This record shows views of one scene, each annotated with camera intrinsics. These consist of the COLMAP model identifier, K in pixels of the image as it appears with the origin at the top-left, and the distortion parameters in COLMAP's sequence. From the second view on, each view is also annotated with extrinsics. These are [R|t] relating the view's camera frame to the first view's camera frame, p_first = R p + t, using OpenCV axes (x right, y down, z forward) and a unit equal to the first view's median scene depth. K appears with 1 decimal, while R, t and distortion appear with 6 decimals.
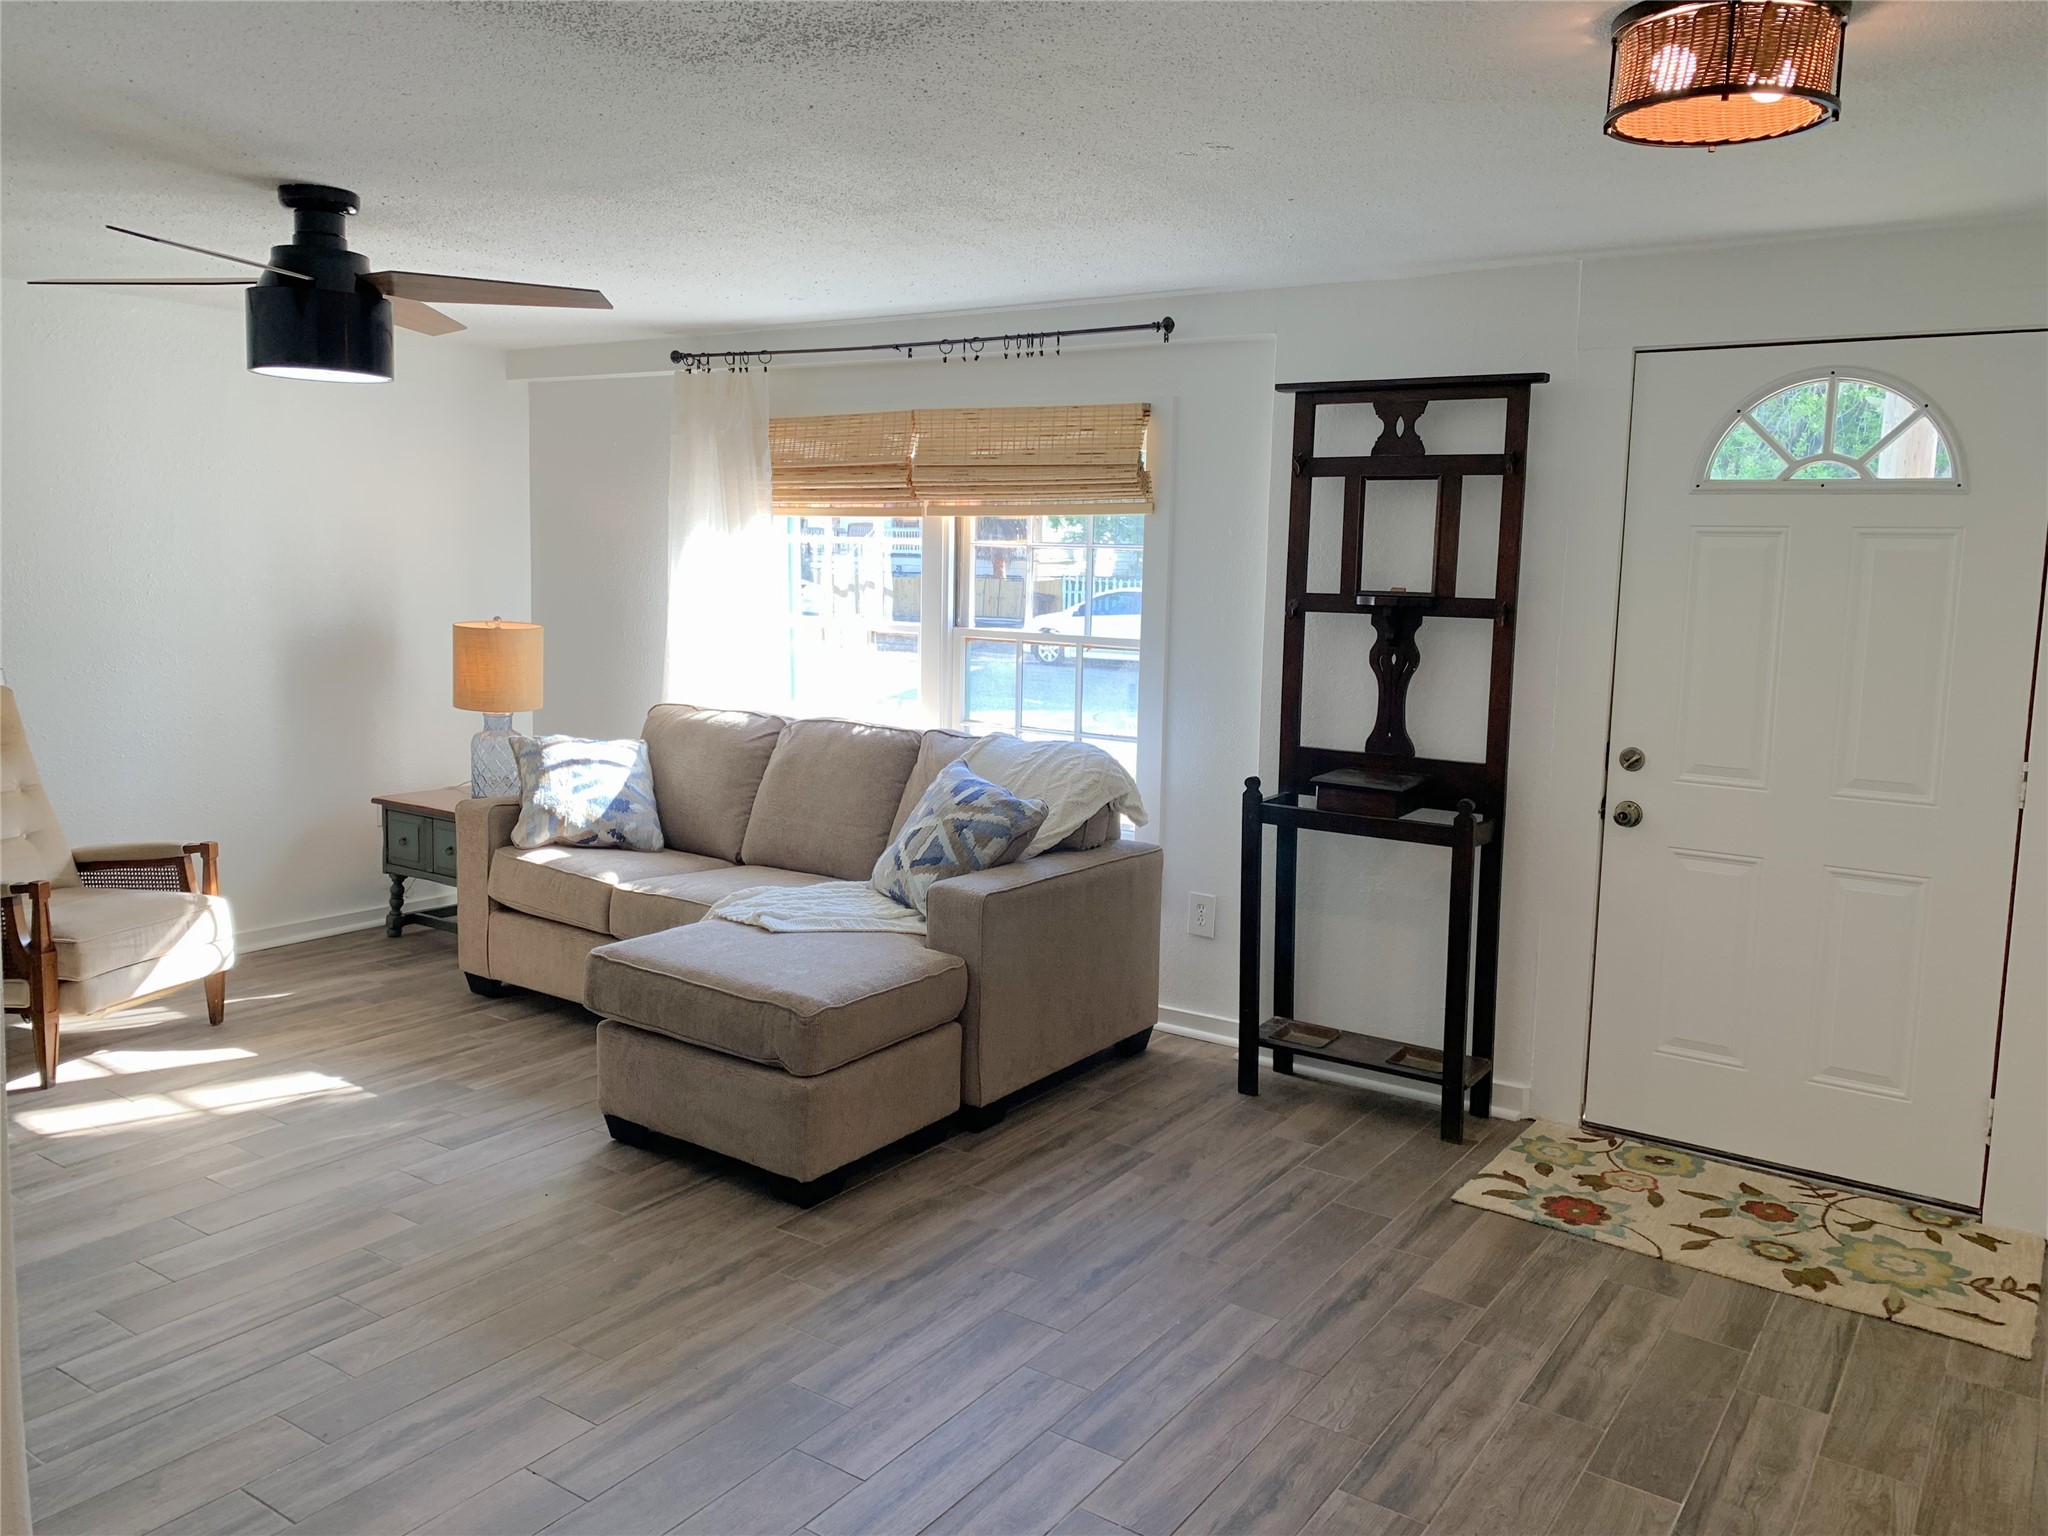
lens RADIAL K [[1555.9, 0, 1017.1], [0, 1555.9, 734.2], [0, 0, 1]] dist [0.039774, -0.044950]
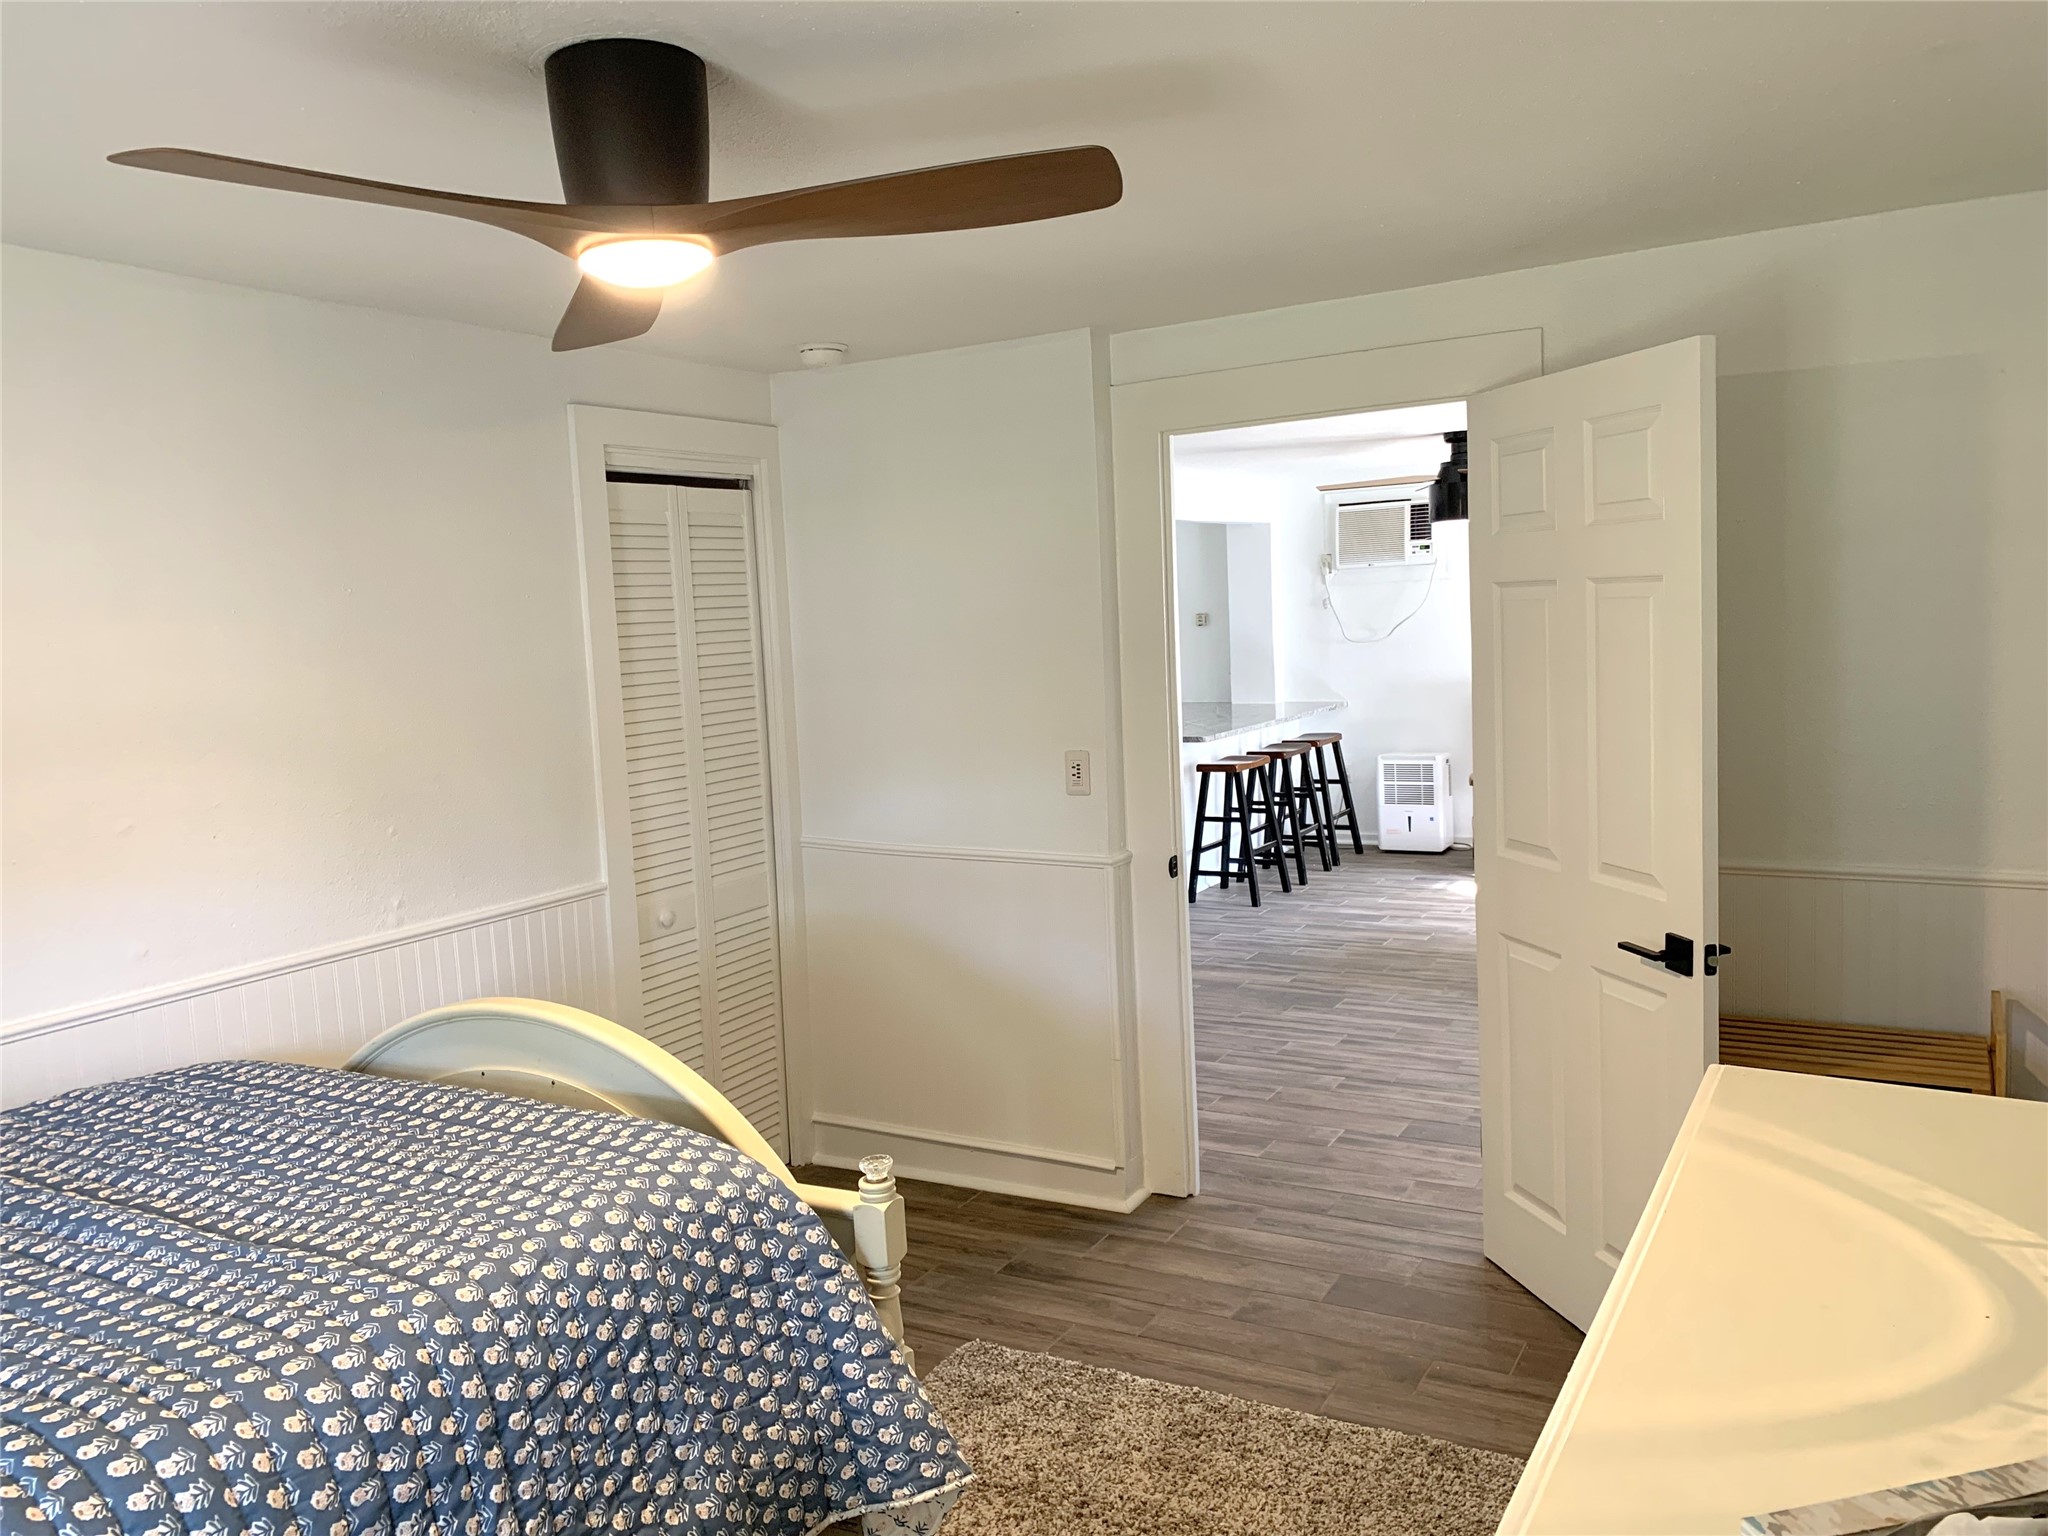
lens RADIAL K [[1555.9, 0, 955.6], [0, 1555.9, 773.0], [0, 0, 1]] dist [0.039774, -0.044950]
pose [[0.050367, 0.082269, -0.995337, 1.311824], [-0.065066, 0.994755, 0.078928, -0.020348], [0.996609, 0.060787, 0.055456, 0.221815]]
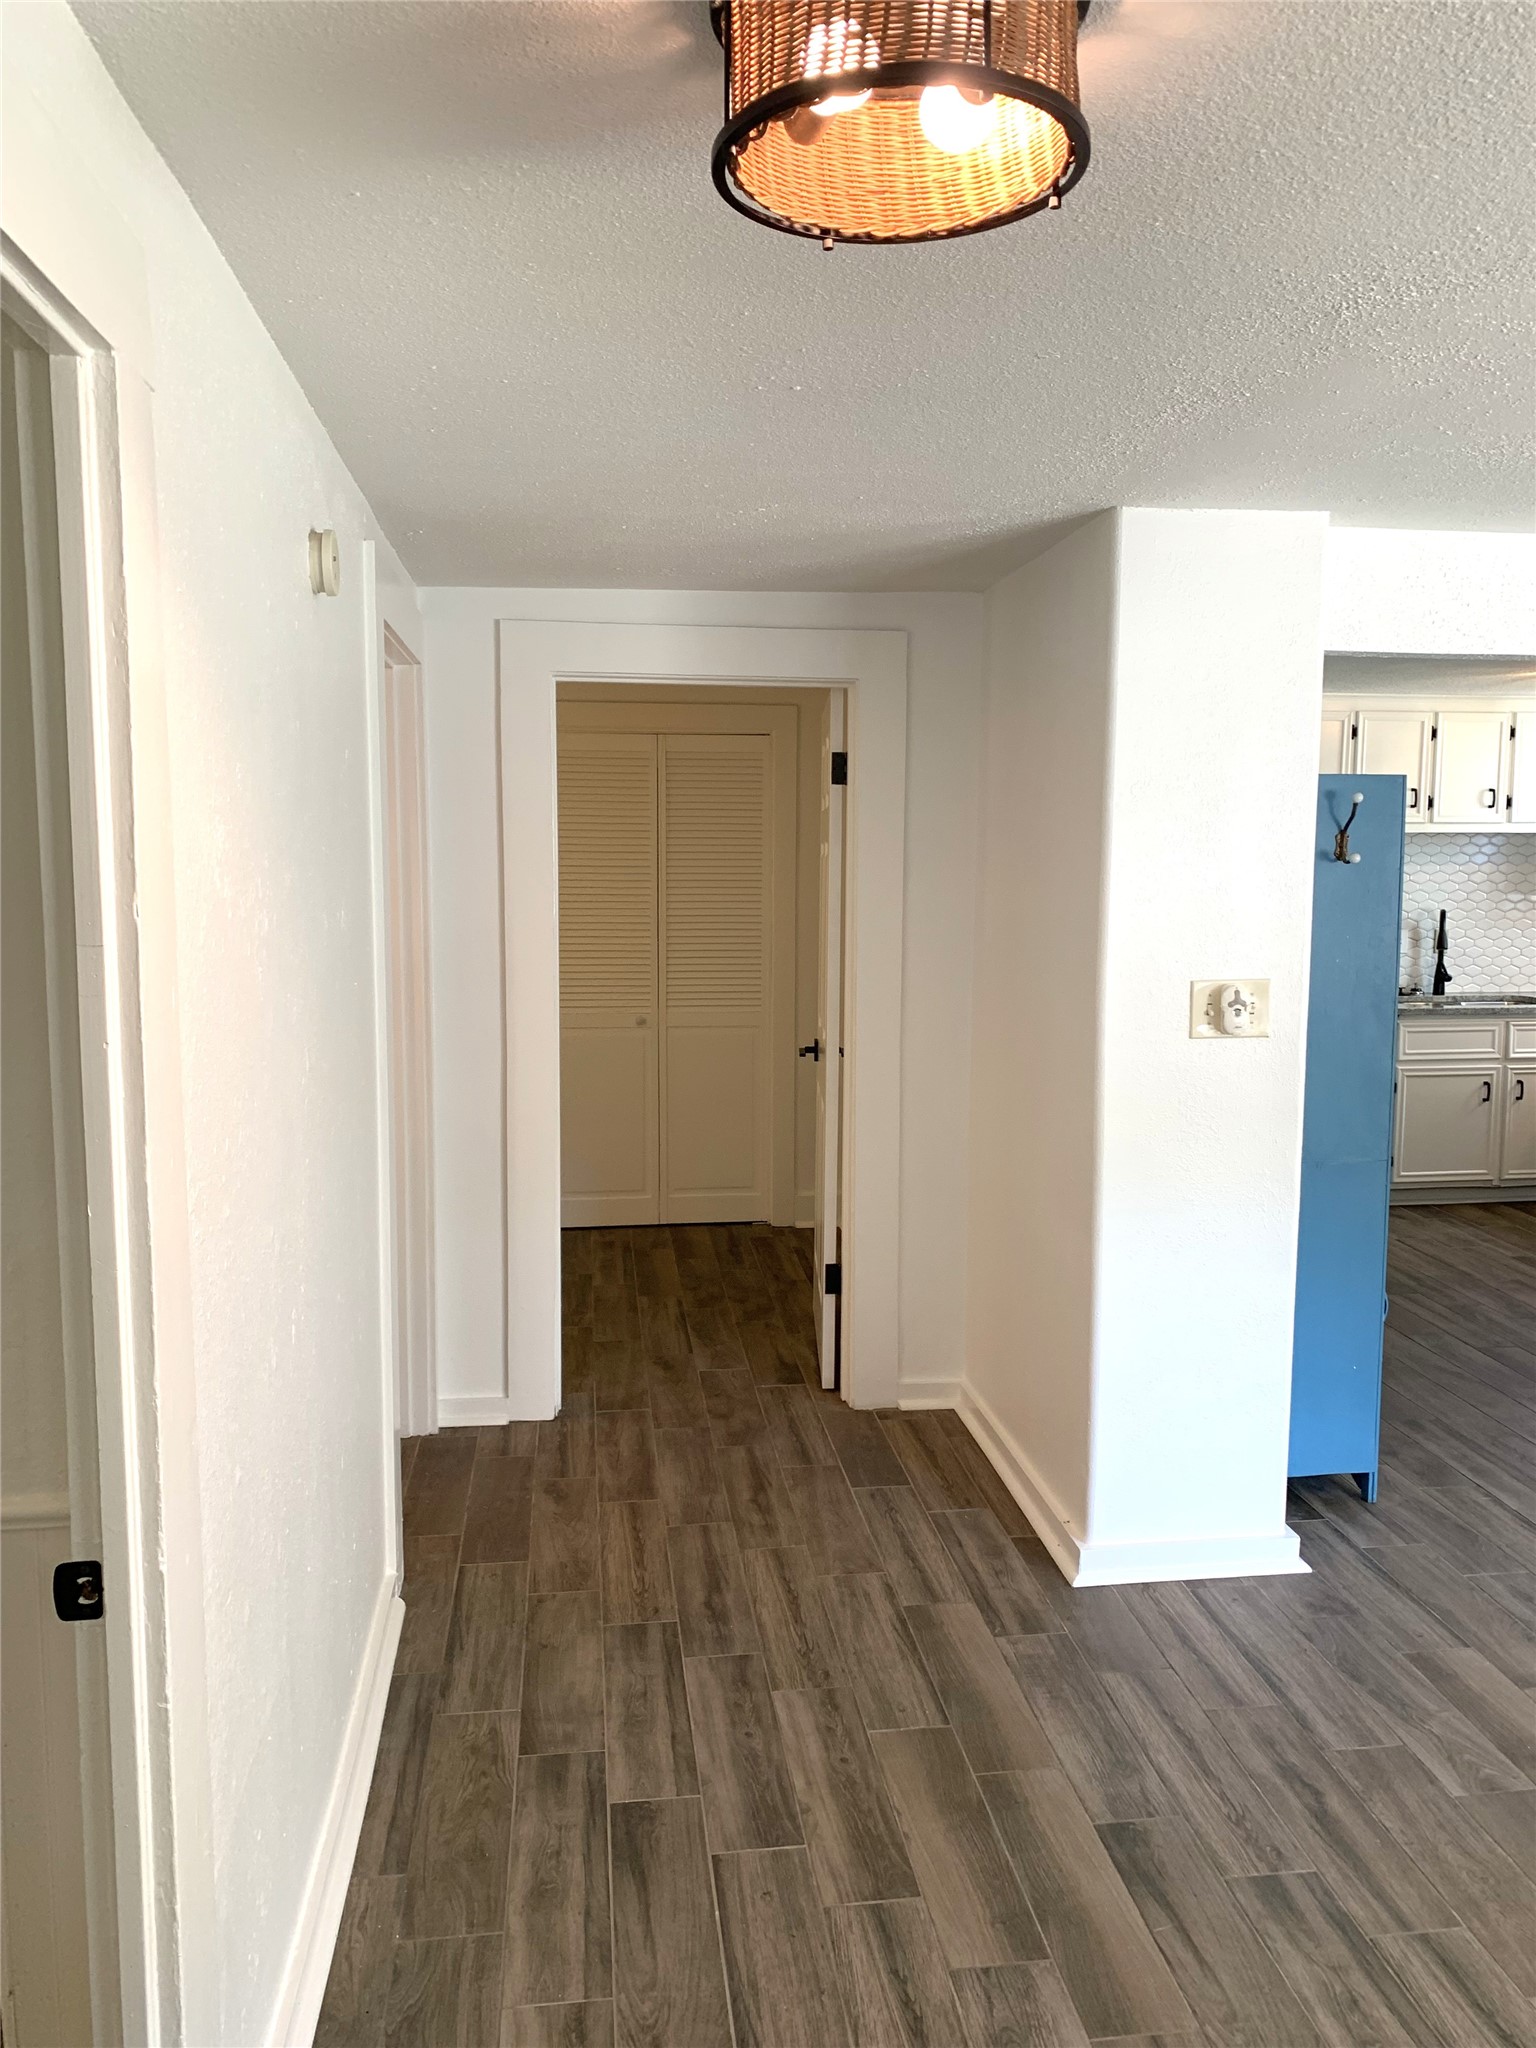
lens RADIAL K [[1555.9, 0, 770.0], [0, 1555.9, 1017.3], [0, 0, 1]] dist [0.039774, -0.044950]
pose [[-0.746153, 0.046688, -0.664135, 0.456281], [-0.097420, 0.979145, 0.178283, -0.096093], [0.658608, 0.197726, -0.726044, 0.753465]]
